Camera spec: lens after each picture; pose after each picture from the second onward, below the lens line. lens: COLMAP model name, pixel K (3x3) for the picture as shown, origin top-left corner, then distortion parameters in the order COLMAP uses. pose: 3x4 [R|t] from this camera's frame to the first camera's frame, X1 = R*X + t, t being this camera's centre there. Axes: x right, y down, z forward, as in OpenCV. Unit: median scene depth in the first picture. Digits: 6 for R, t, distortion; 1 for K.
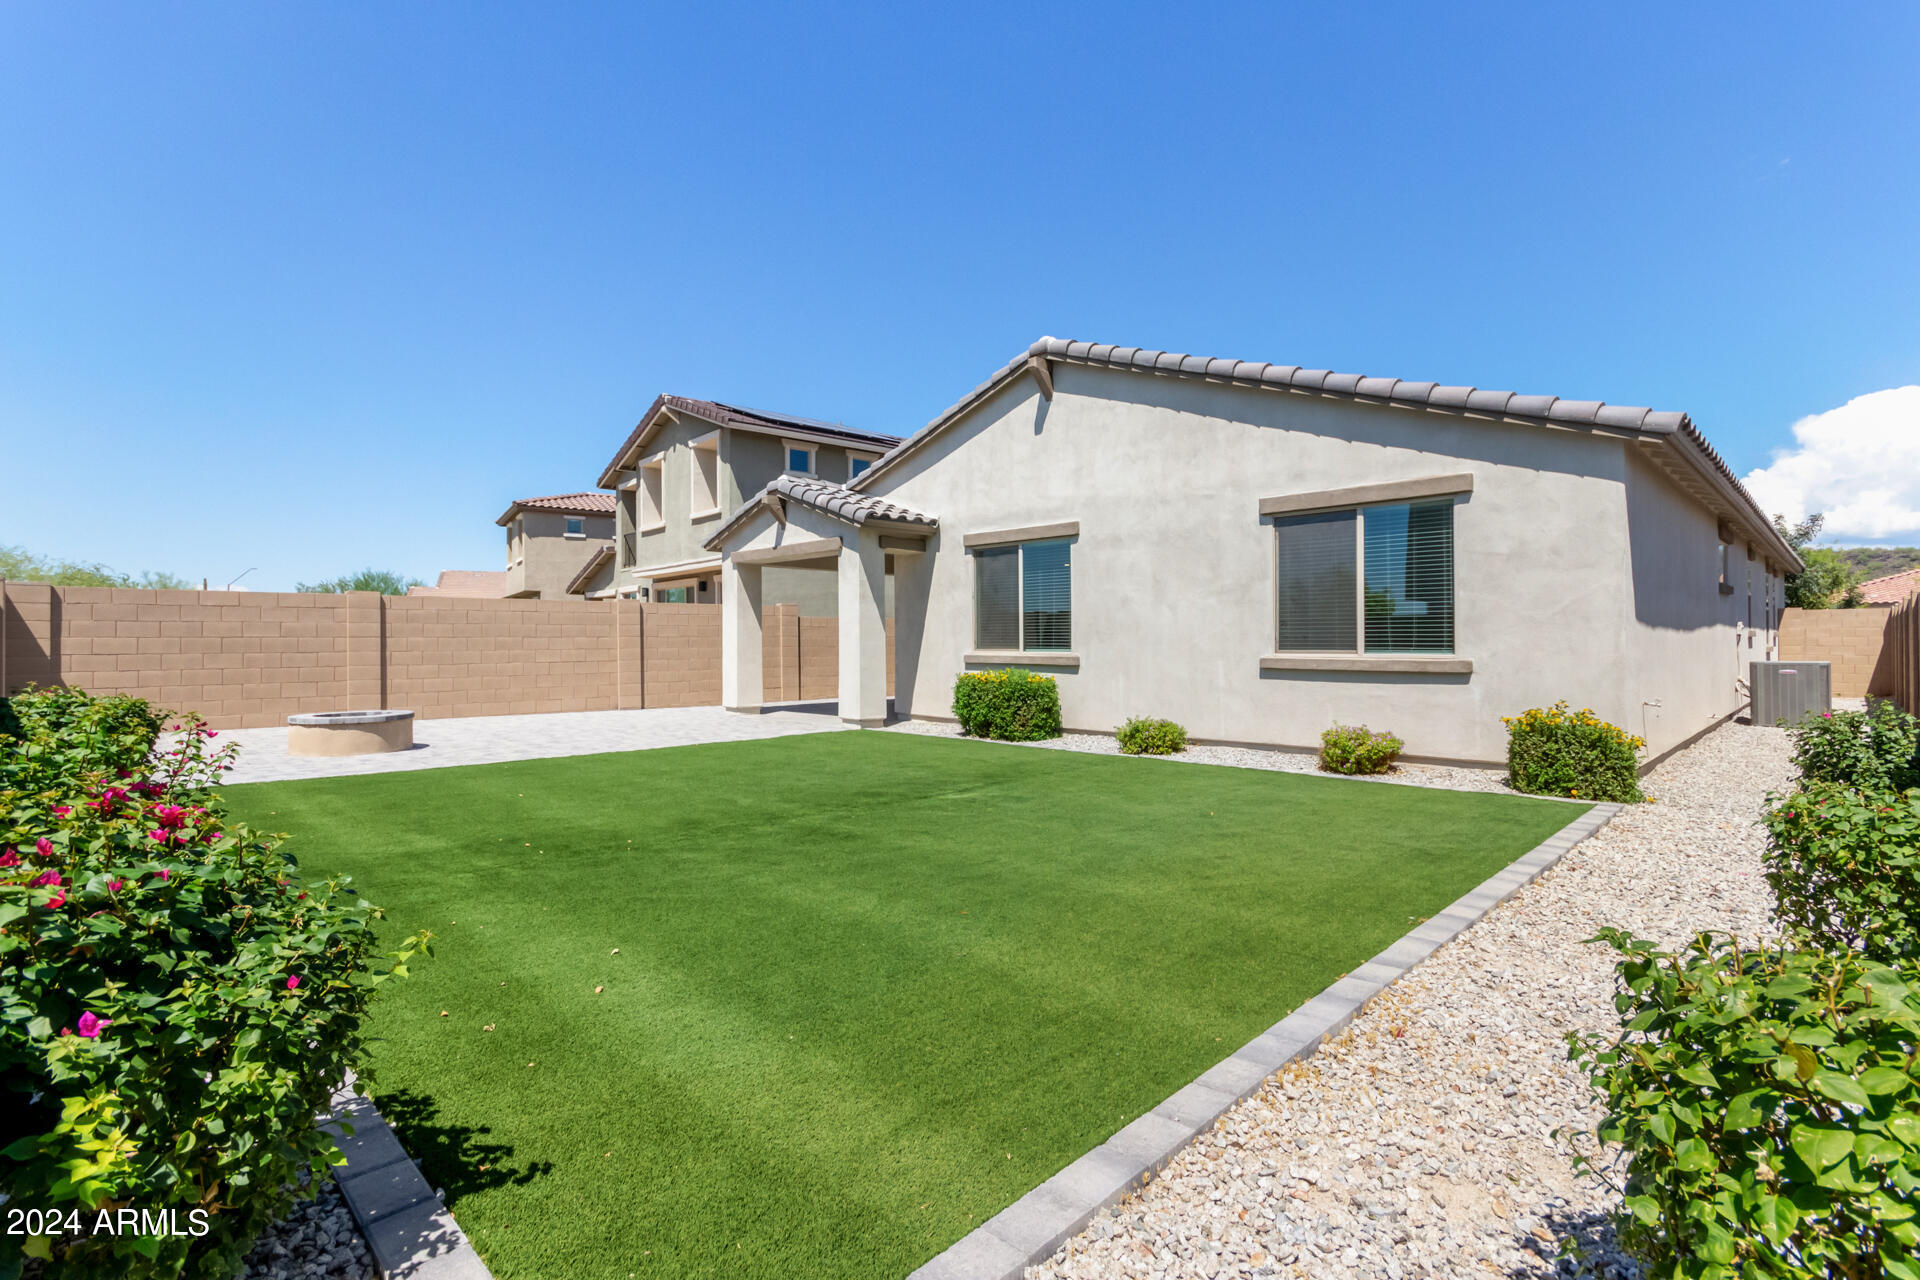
lens RADIAL K [[908.0, 0, 962.1], [0, 908.0, 640.7], [0, 0, 1]] dist [0.000718, -0.000042]
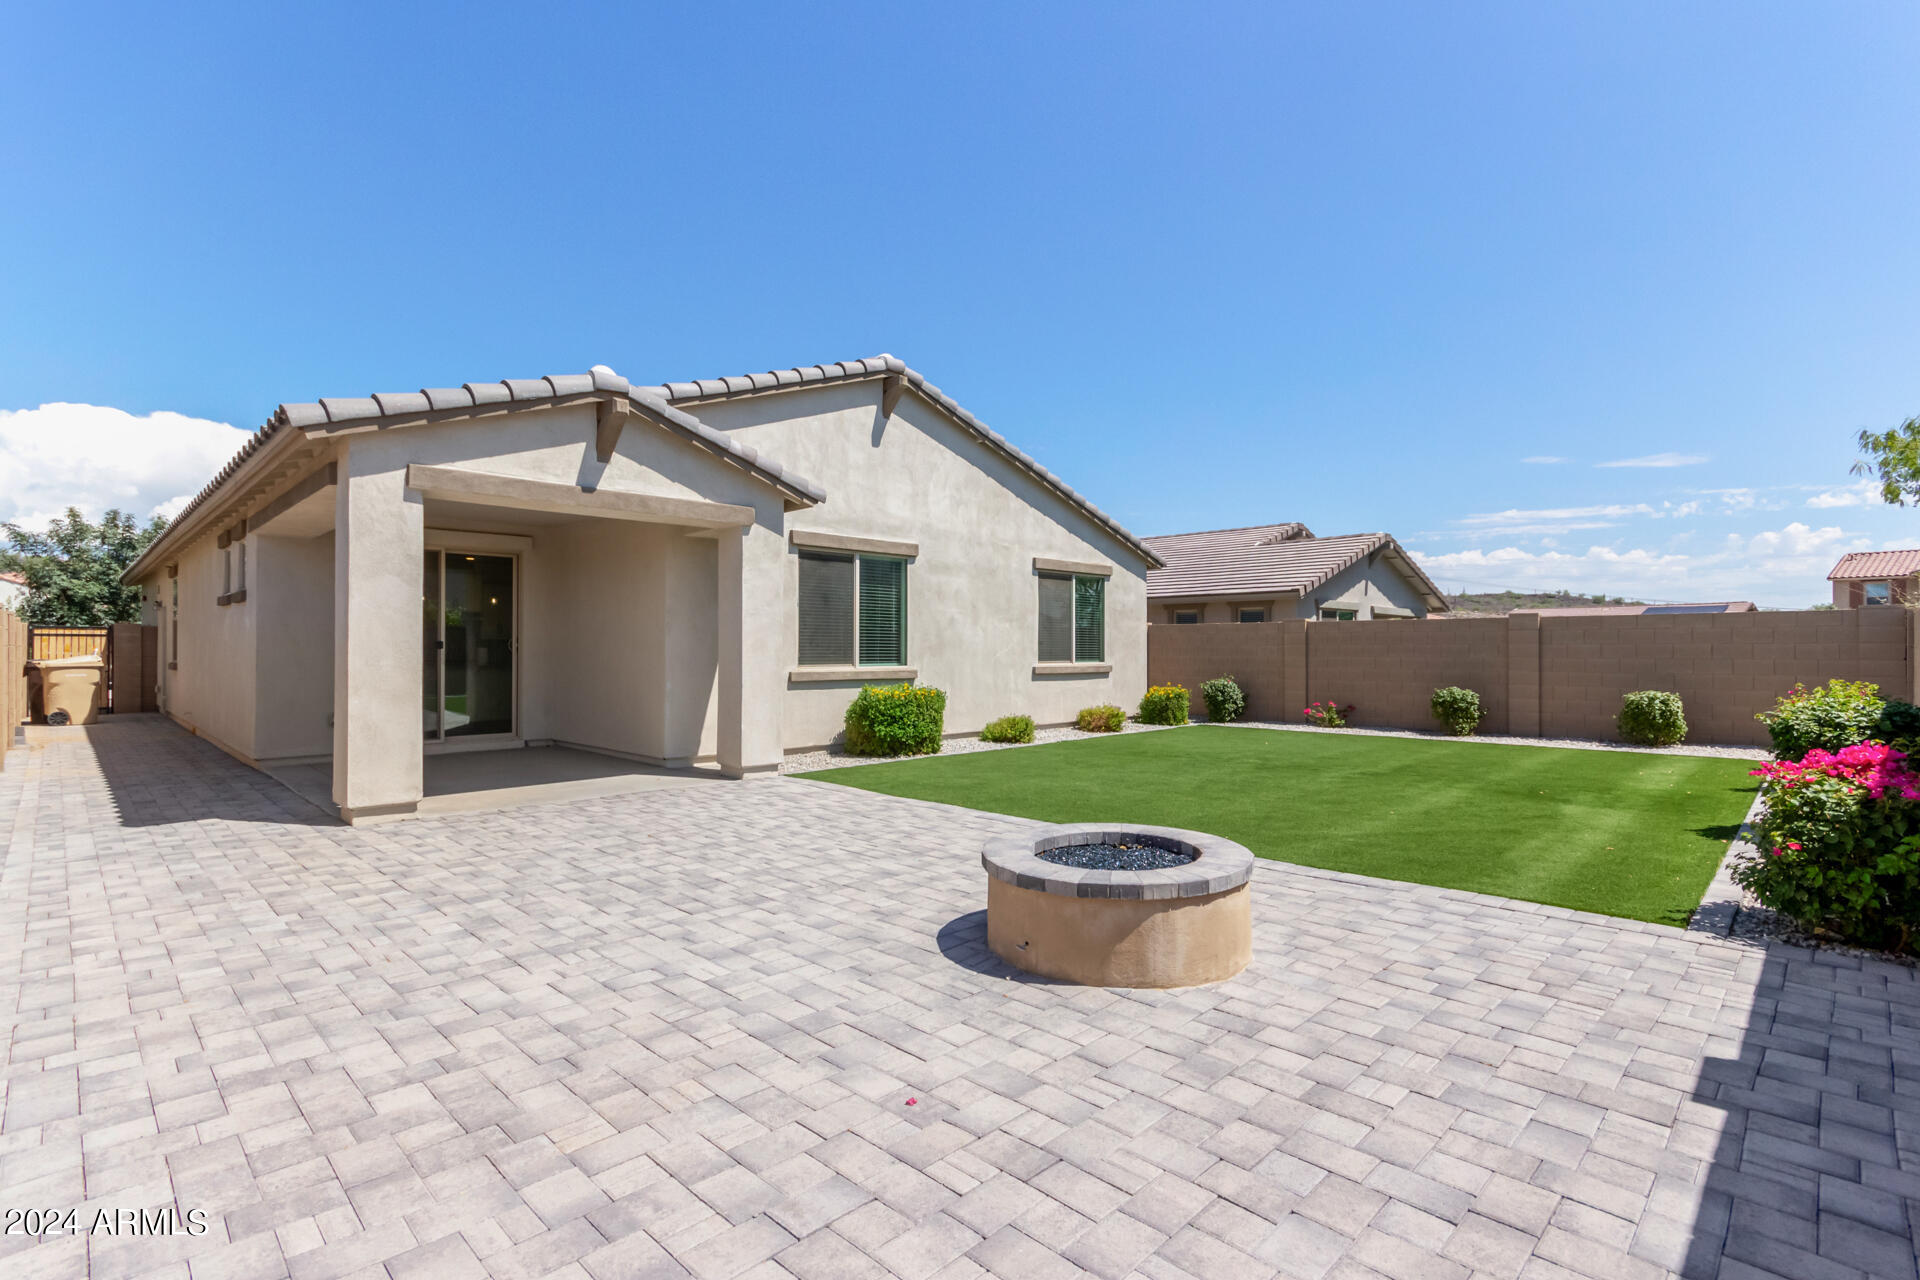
lens RADIAL K [[894.2, 0, 989.9], [0, 894.2, 643.6], [0, 0, 1]] dist [0.000850, -0.000238]
pose [[-0.016000, 0.011947, 0.999801, -0.970903], [-0.001172, 0.999928, -0.011967, -0.001247], [-0.999871, -0.001363, -0.015985, 0.970193]]
